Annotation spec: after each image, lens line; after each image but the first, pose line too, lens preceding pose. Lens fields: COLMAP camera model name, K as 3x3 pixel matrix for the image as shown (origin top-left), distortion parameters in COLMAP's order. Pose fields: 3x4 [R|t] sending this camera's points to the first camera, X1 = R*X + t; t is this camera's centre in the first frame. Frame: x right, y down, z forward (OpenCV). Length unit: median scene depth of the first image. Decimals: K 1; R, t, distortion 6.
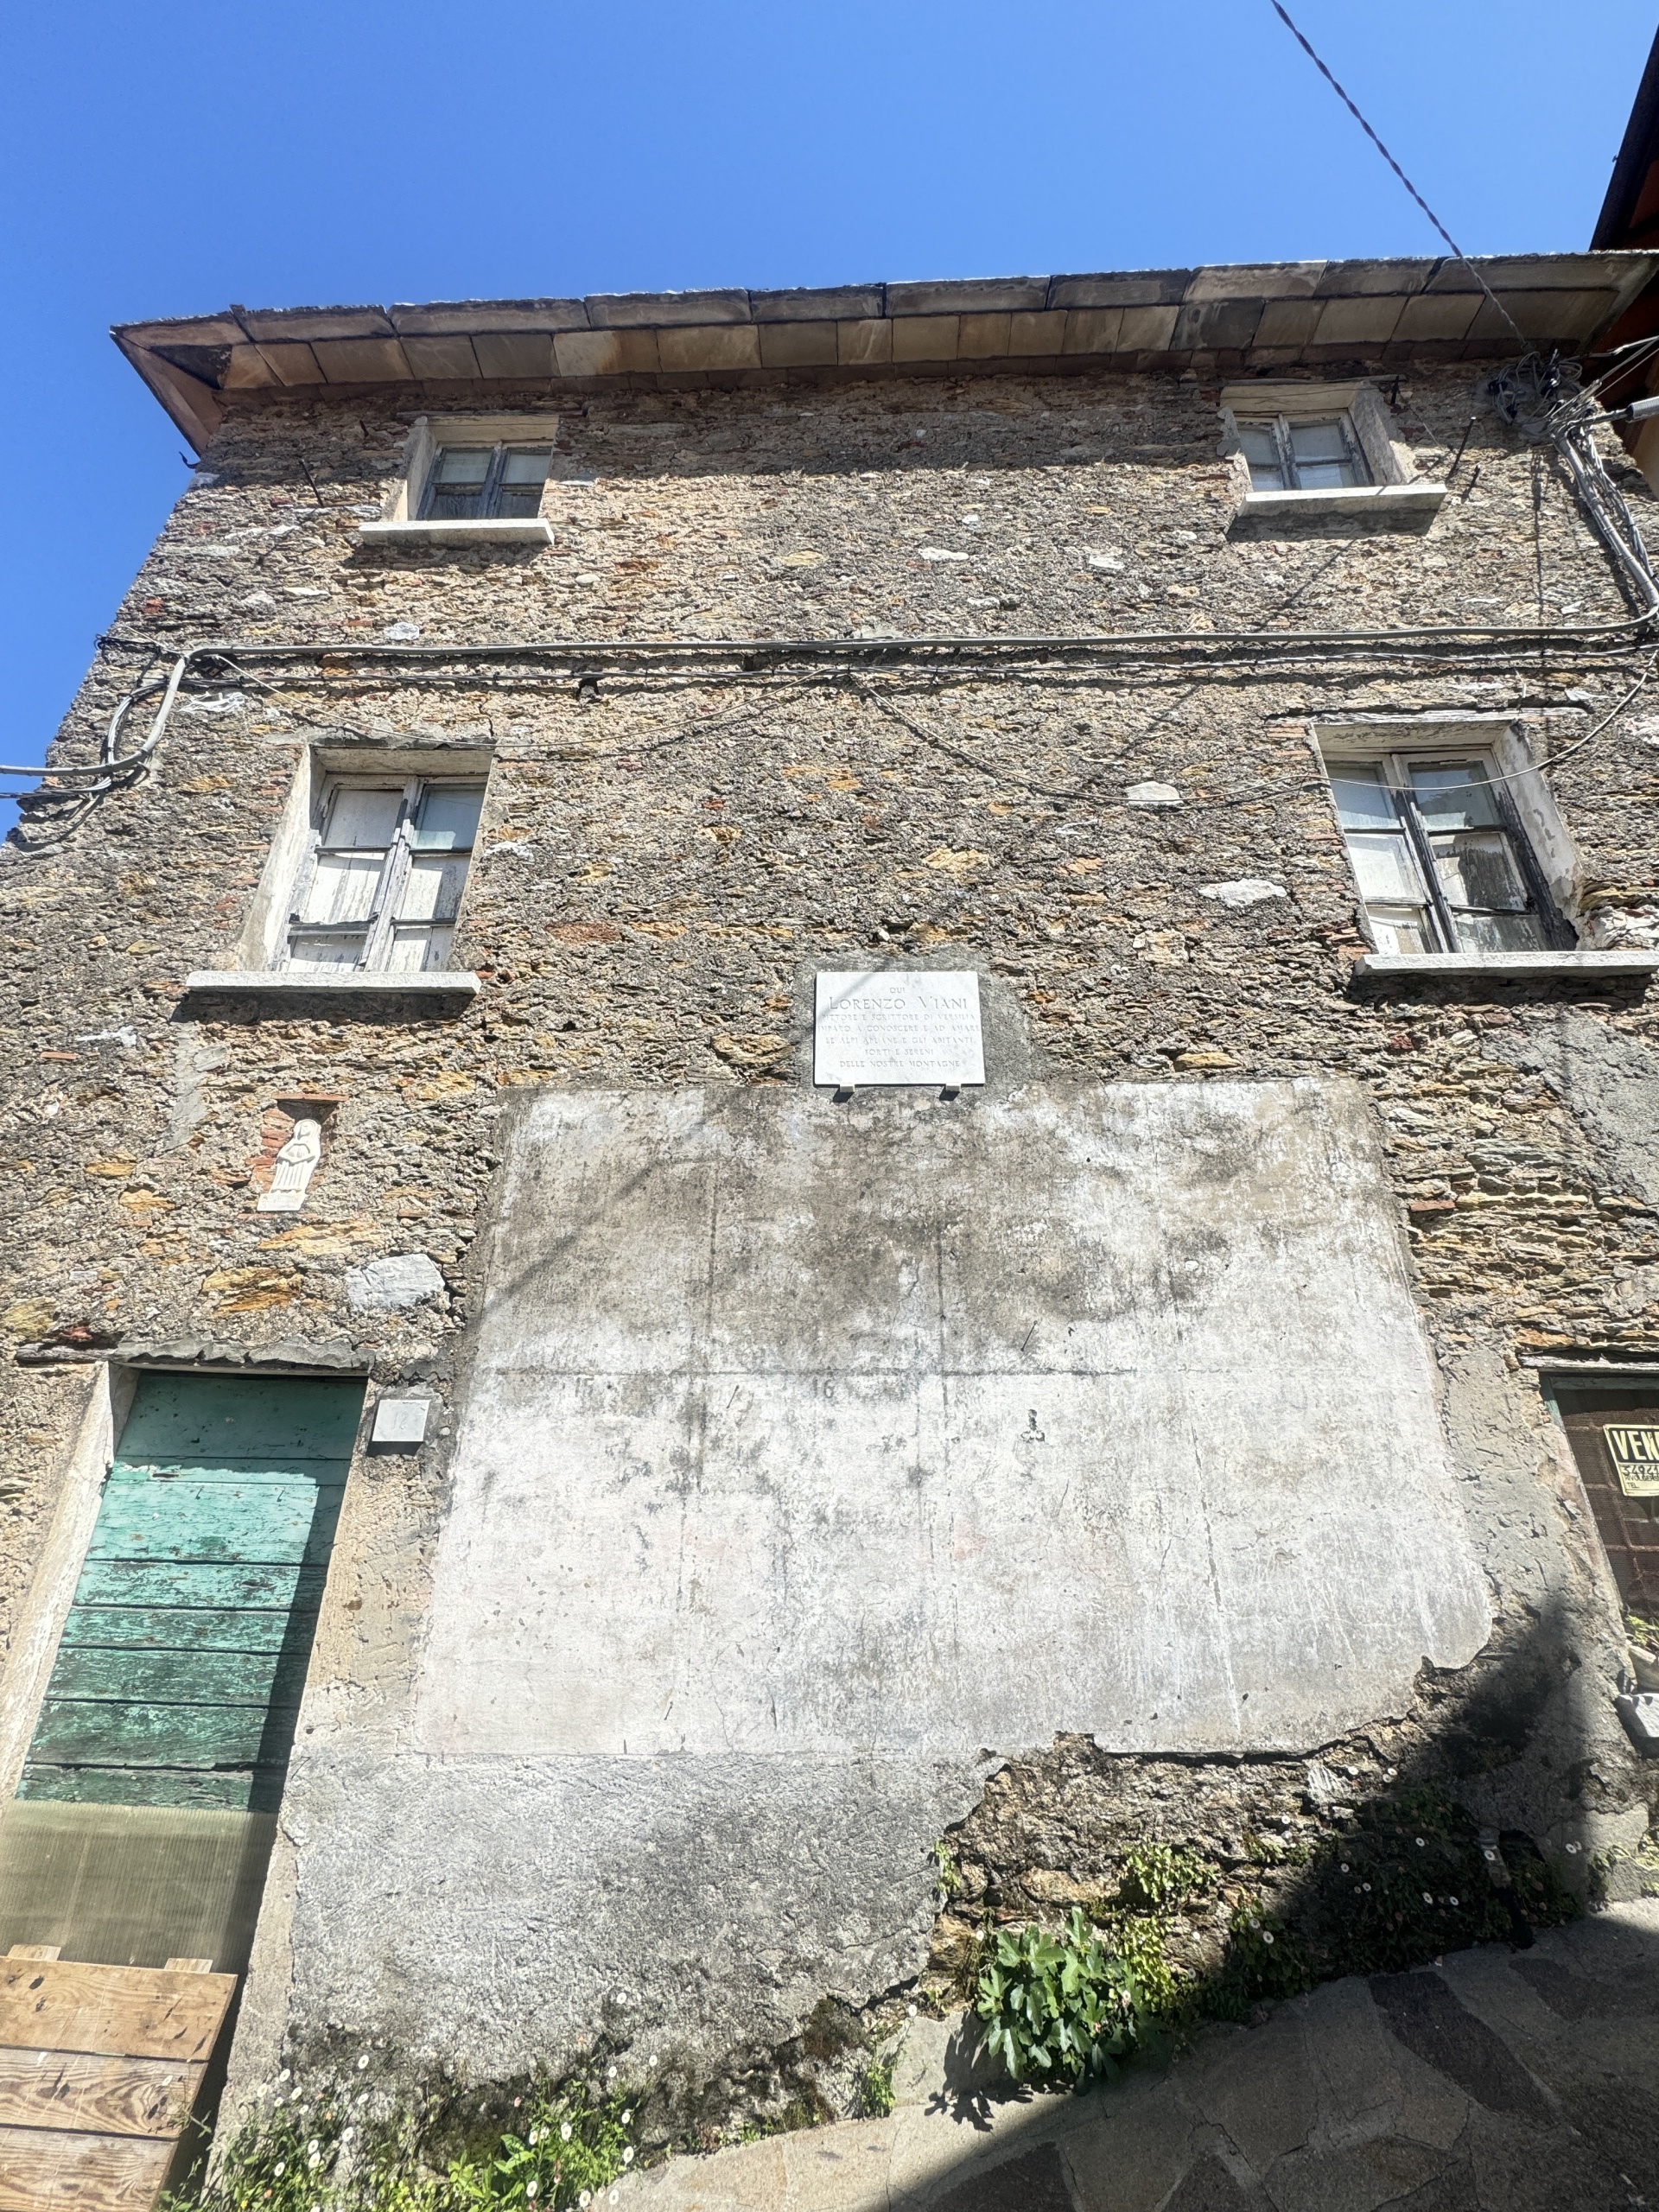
lens RADIAL K [[891.9, 0, 825.7], [0, 891.9, 1097.5], [0, 0, 1]] dist [-0.002927, 0.000433]
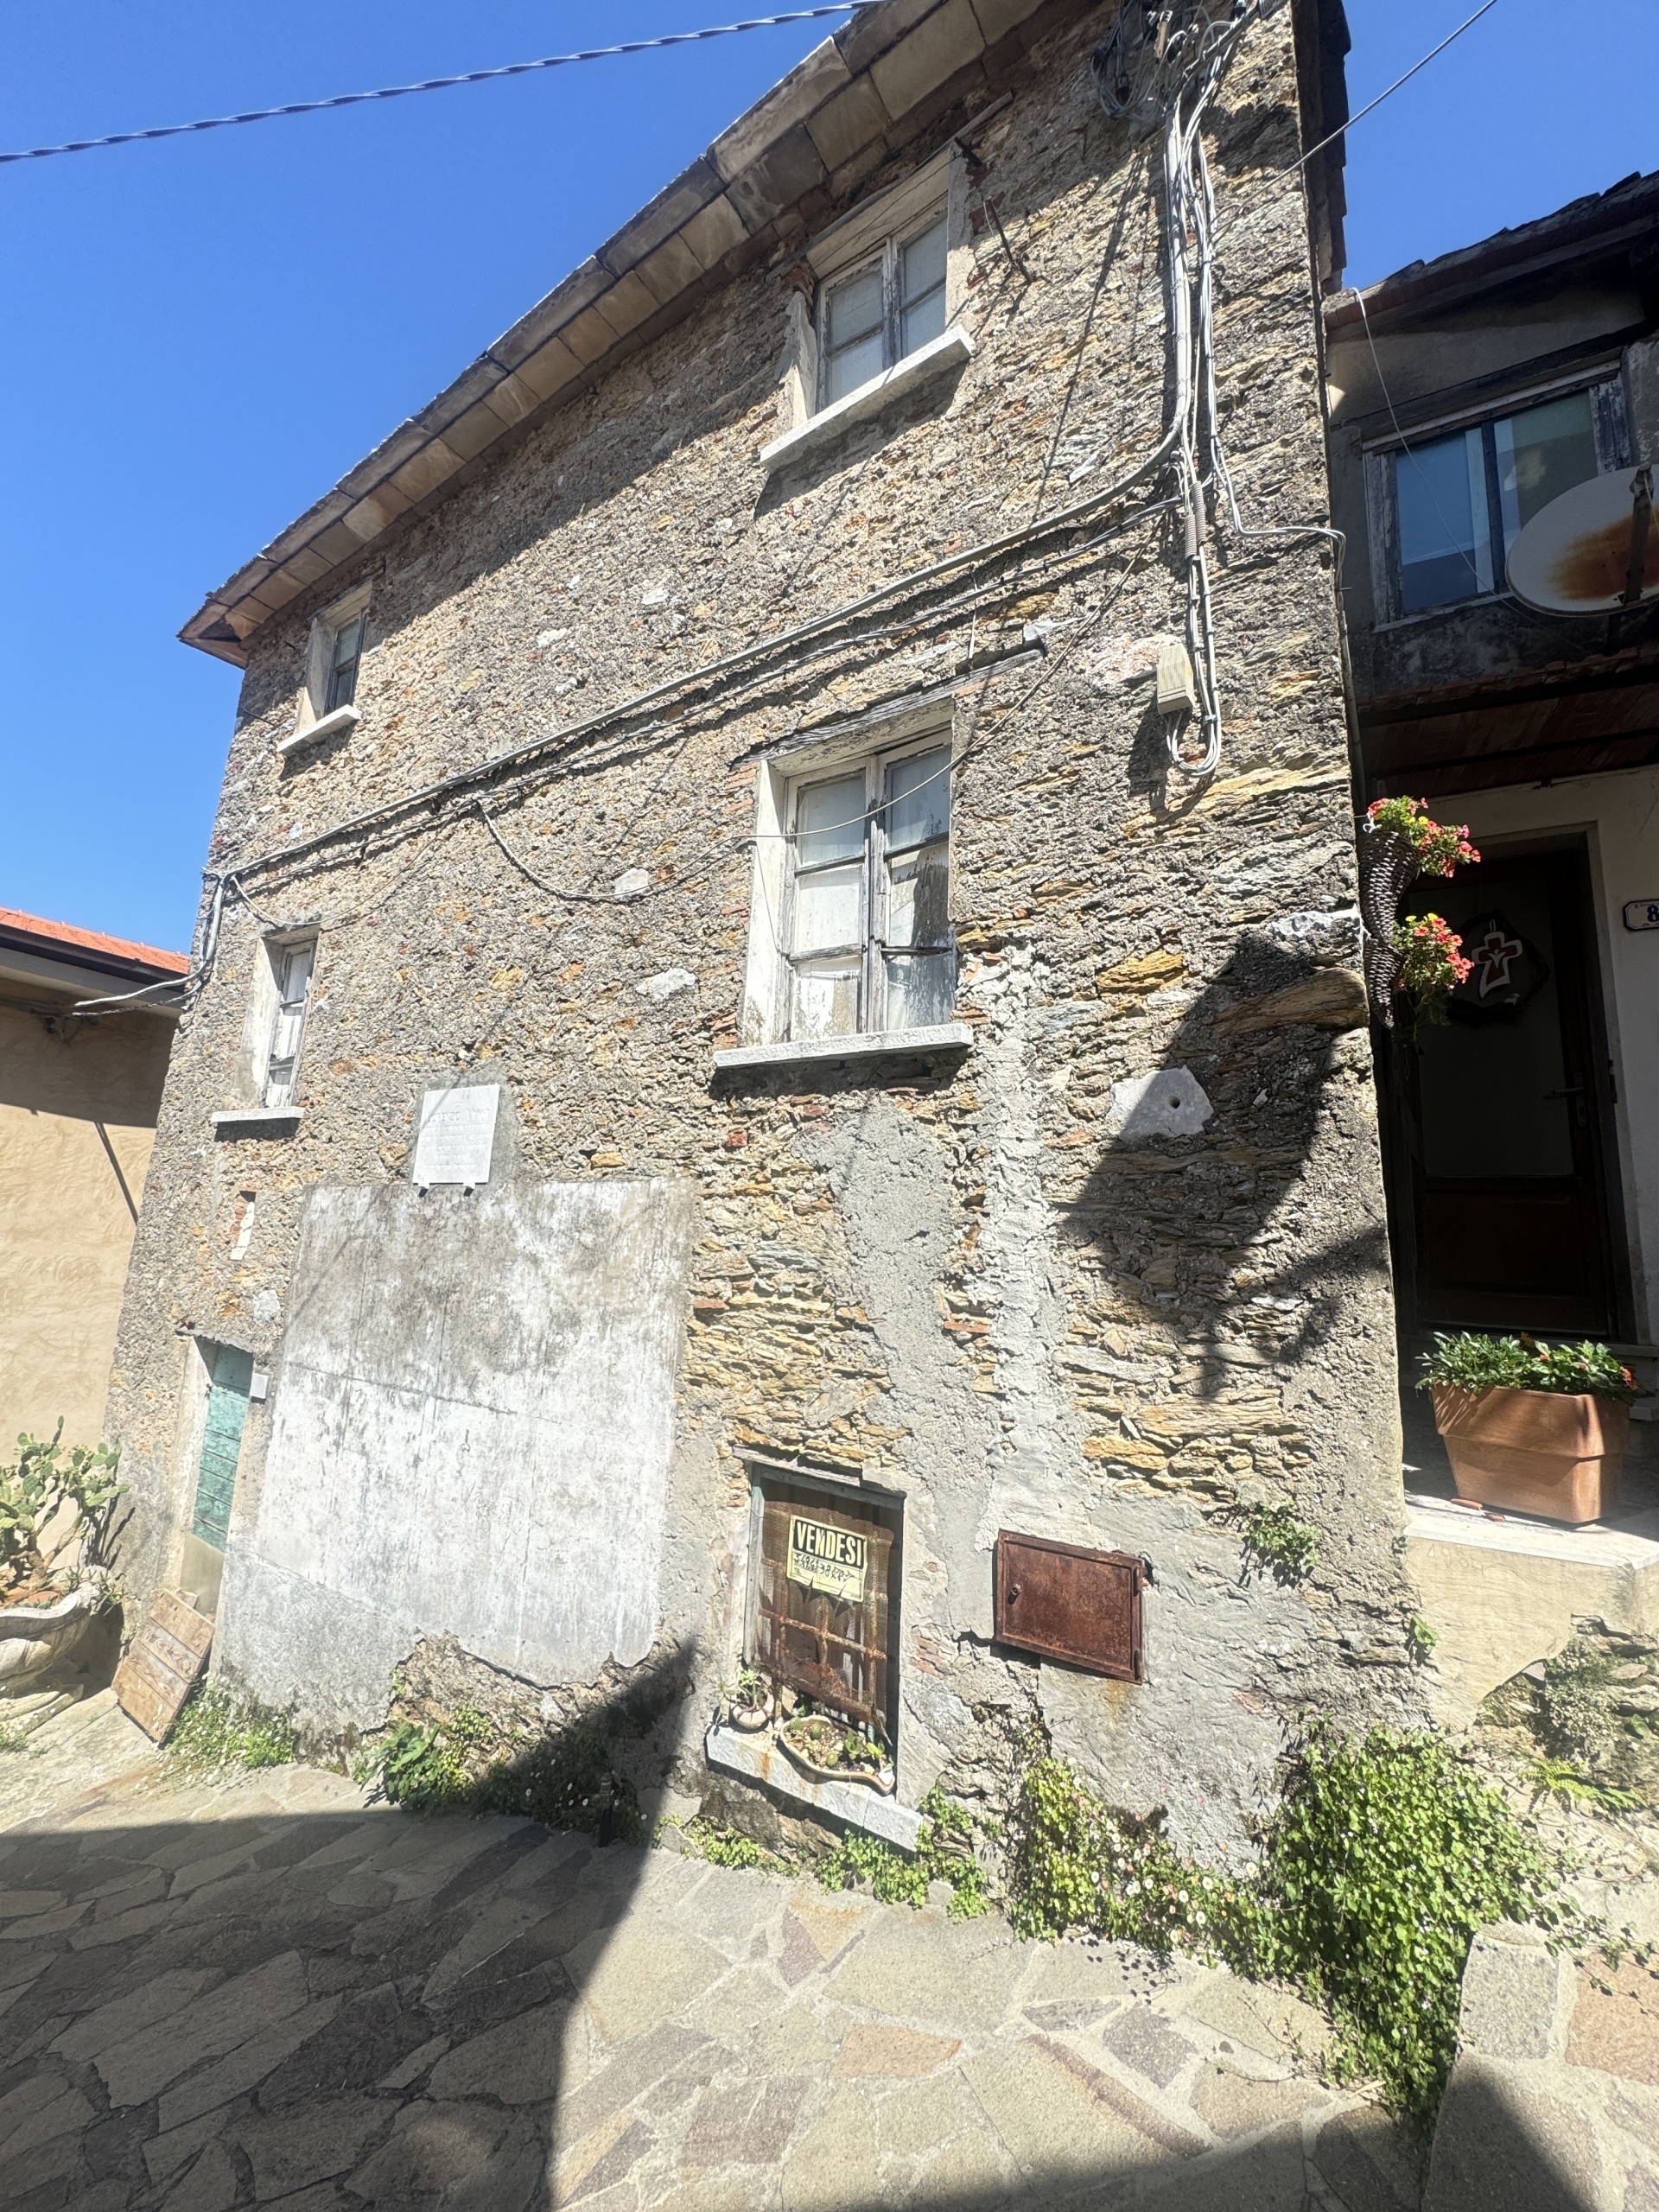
lens RADIAL K [[891.9, 0, 822.9], [0, 891.9, 1103.9], [0, 0, 1]] dist [-0.002927, 0.000433]
pose [[0.840448, -0.056319, -0.538958, 1.297561], [0.180319, 0.966971, 0.180143, -0.271857], [0.511012, -0.248585, 0.822844, 0.197382]]
